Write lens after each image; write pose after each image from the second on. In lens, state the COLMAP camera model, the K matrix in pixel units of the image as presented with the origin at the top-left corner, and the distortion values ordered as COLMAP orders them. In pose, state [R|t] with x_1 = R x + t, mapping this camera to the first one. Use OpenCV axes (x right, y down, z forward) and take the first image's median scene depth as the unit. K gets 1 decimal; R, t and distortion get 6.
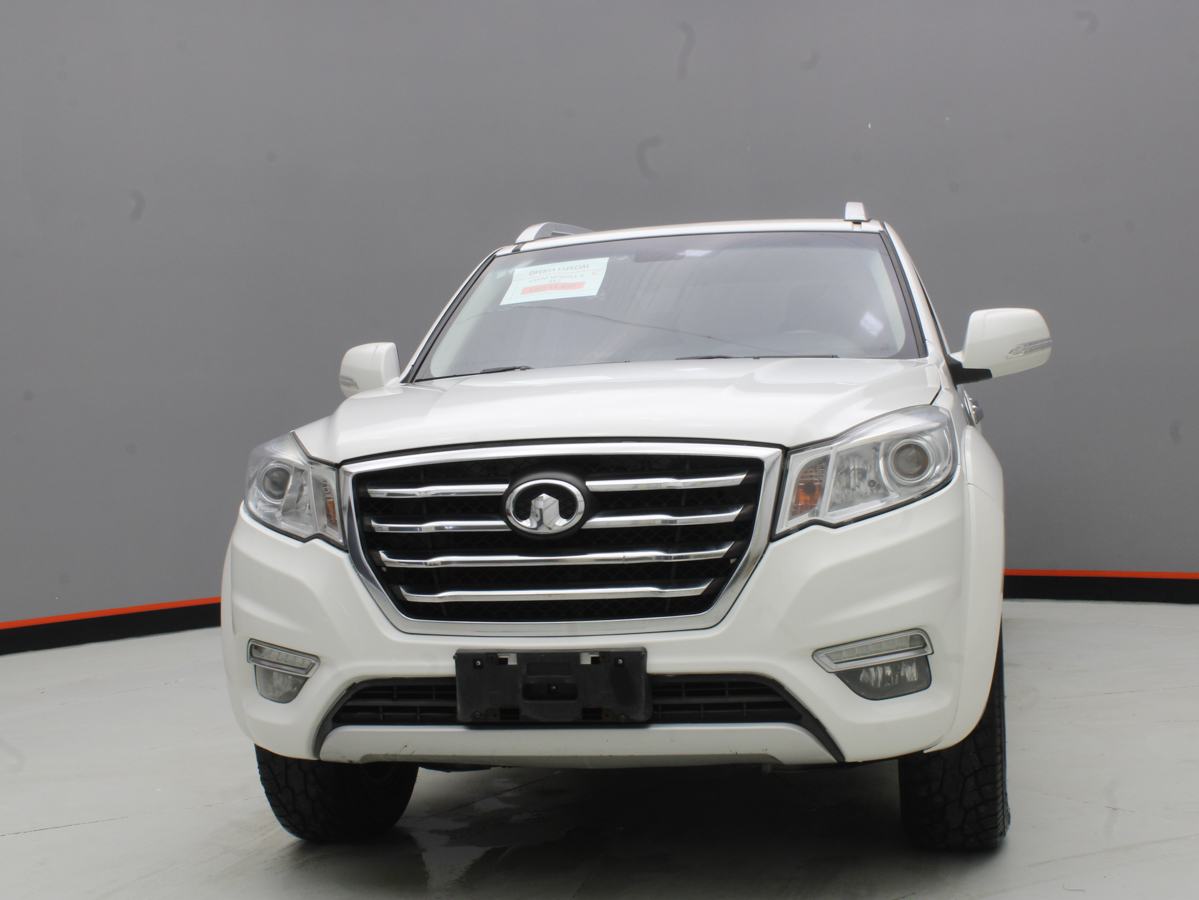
lens RADIAL K [[1725.2, 0, 599.5], [0, 1725.2, 450.0], [0, 0, 1]] dist [-0.067896, -0.064142]
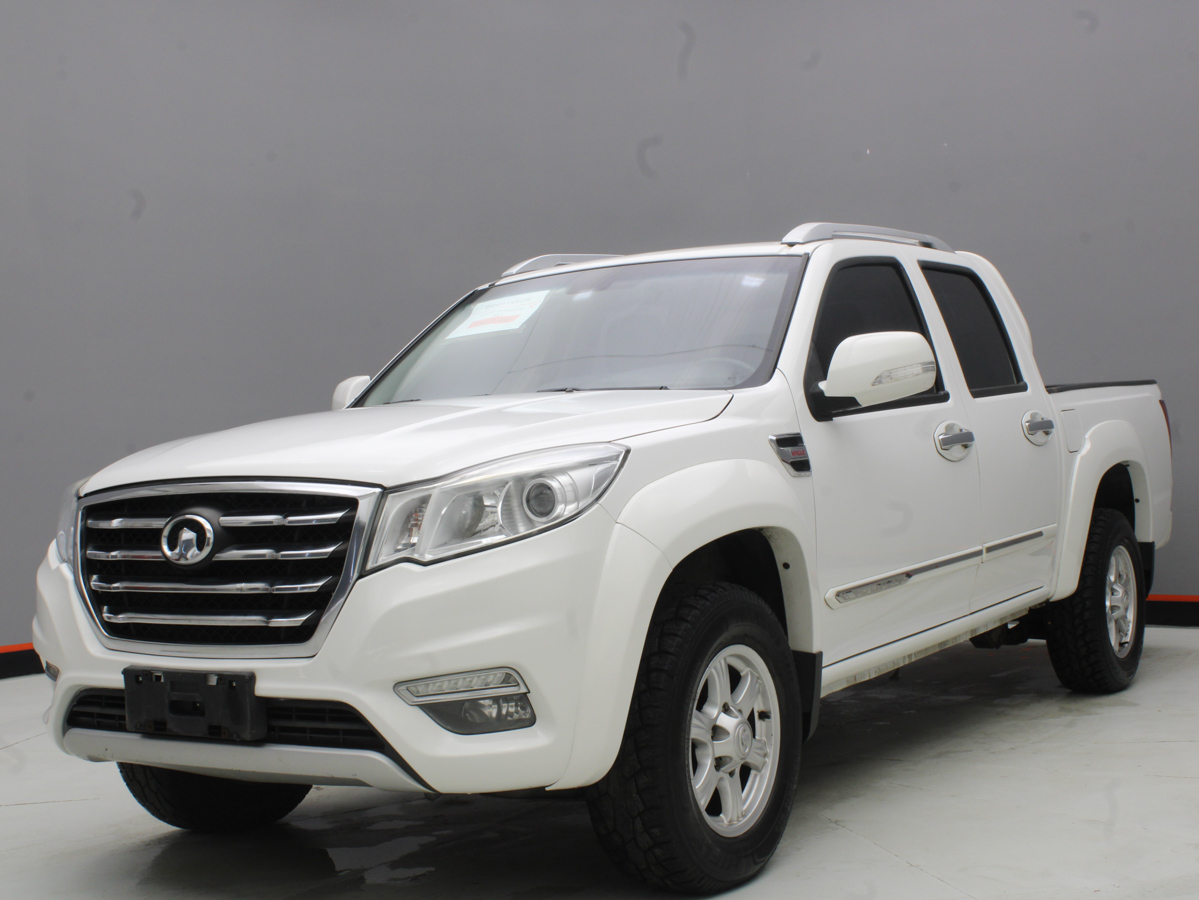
lens RADIAL K [[1725.2, 0, 599.5], [0, 1725.2, 450.0], [0, 0, 1]] dist [-0.067896, -0.064142]
pose [[0.934771, -0.000952, -0.355248, 0.600983], [0.000861, 1.000000, -0.000415, -0.023494], [0.355249, 0.000082, 0.934772, 0.070166]]
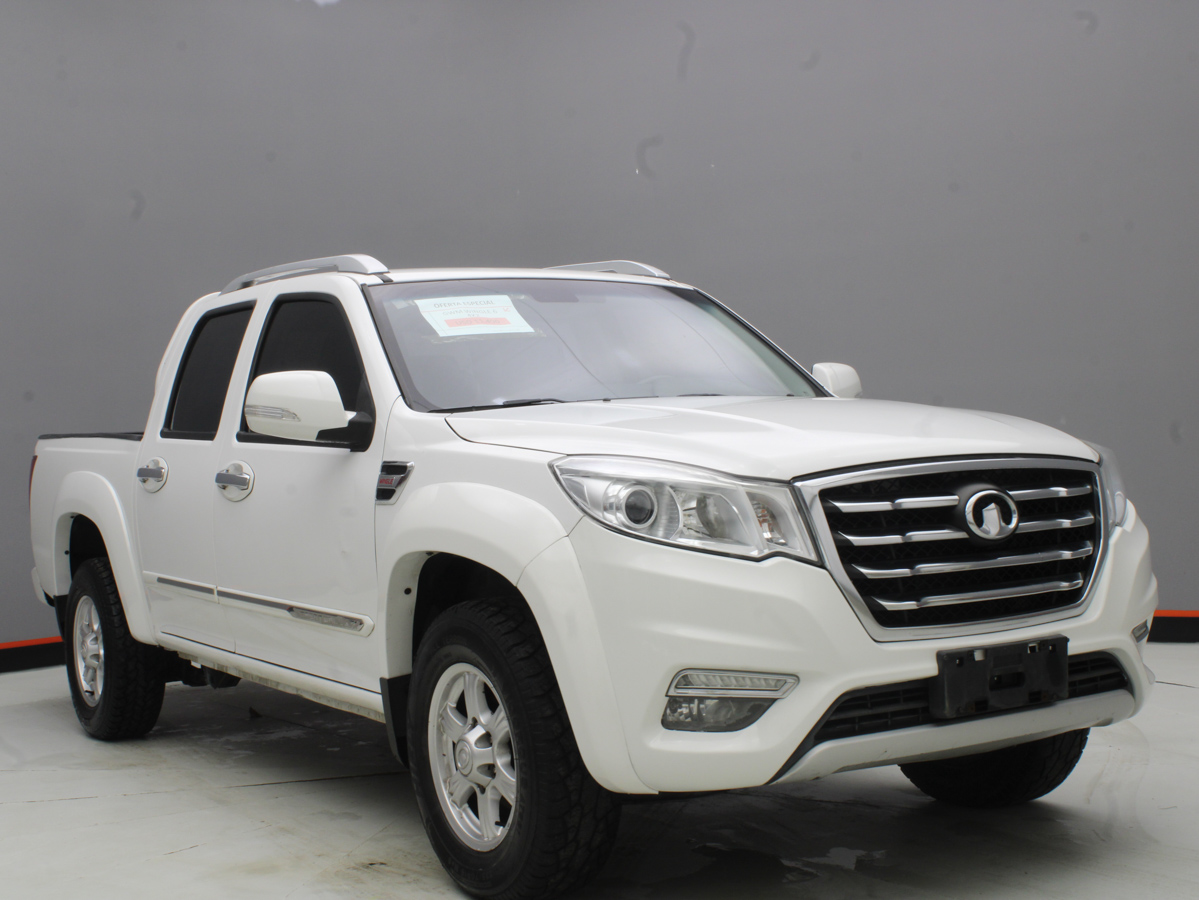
lens RADIAL K [[1725.2, 0, 599.5], [0, 1725.2, 450.0], [0, 0, 1]] dist [-0.067896, -0.064142]
pose [[0.716075, 0.009344, 0.697960, -0.980756], [0.025946, 0.998863, -0.039992, 0.028704], [-0.697541, 0.046746, 0.715019, 0.382707]]
